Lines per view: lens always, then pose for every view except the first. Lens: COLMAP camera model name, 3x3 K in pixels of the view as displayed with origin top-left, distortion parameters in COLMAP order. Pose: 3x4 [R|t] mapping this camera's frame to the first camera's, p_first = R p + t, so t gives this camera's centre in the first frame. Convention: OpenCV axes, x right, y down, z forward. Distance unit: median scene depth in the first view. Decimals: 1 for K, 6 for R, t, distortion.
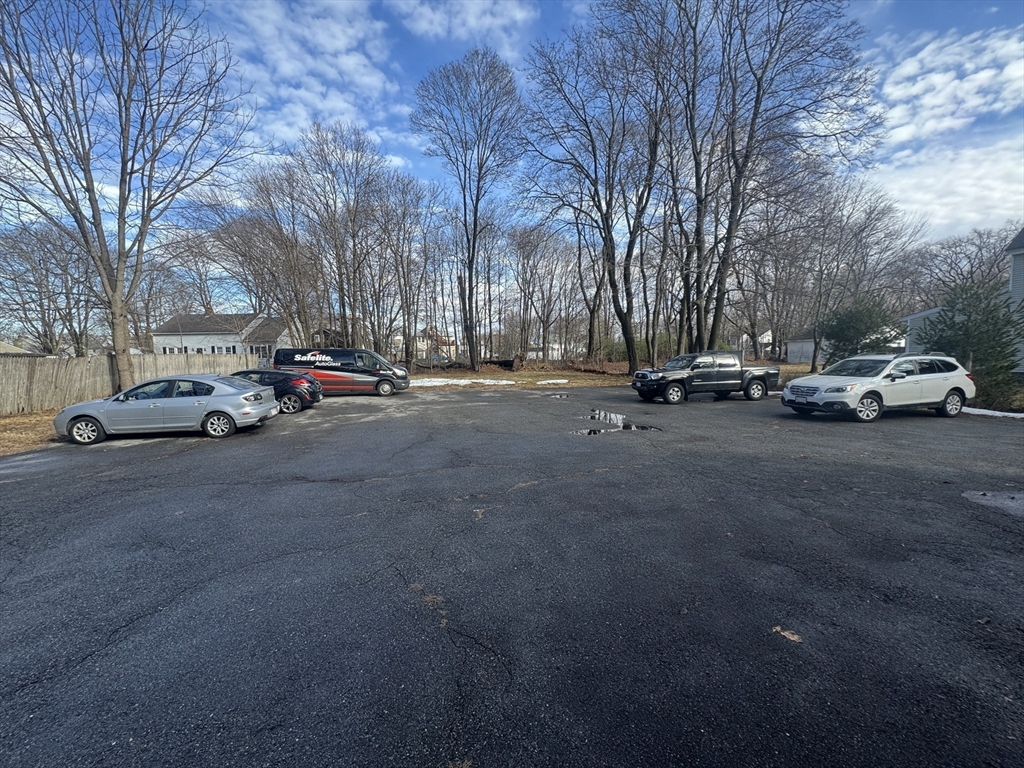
lens RADIAL K [[408.1, 0, 512.0], [0, 408.1, 384.0], [0, 0, 1]] dist [-0.003721, -0.000365]
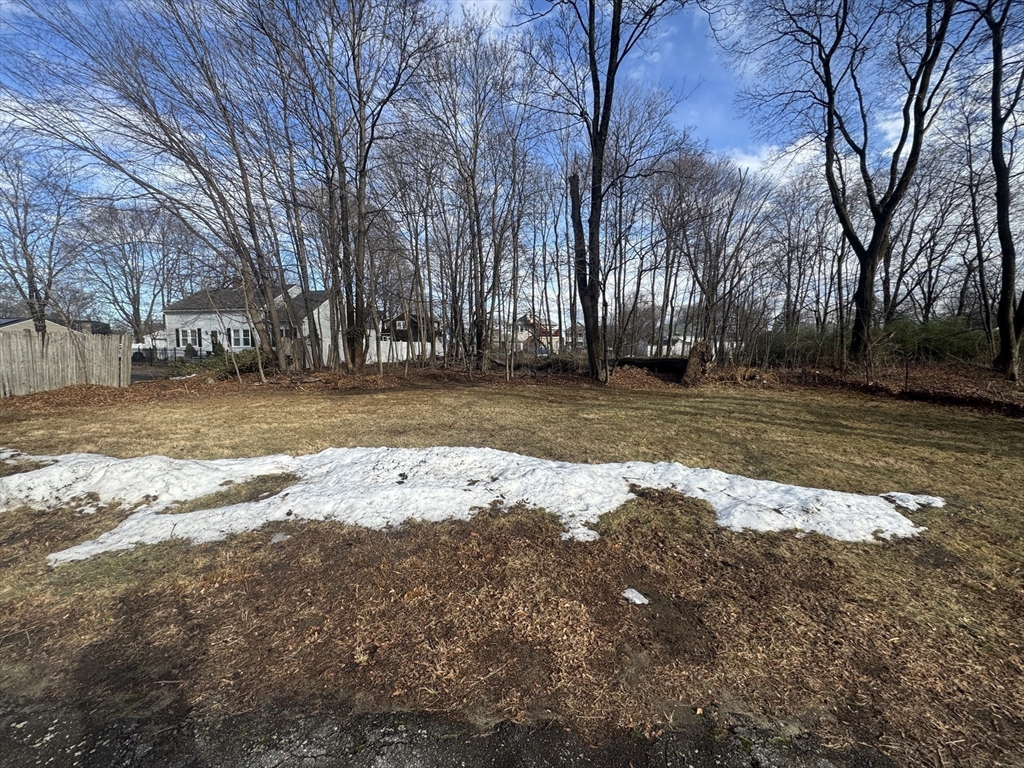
lens RADIAL K [[408.1, 0, 512.0], [0, 408.1, 384.0], [0, 0, 1]] dist [-0.003721, -0.000365]
pose [[0.967714, 0.043792, -0.248216, -0.074641], [-0.041670, 0.999036, 0.013800, -0.032781], [0.248581, -0.003012, 0.968606, 0.571225]]
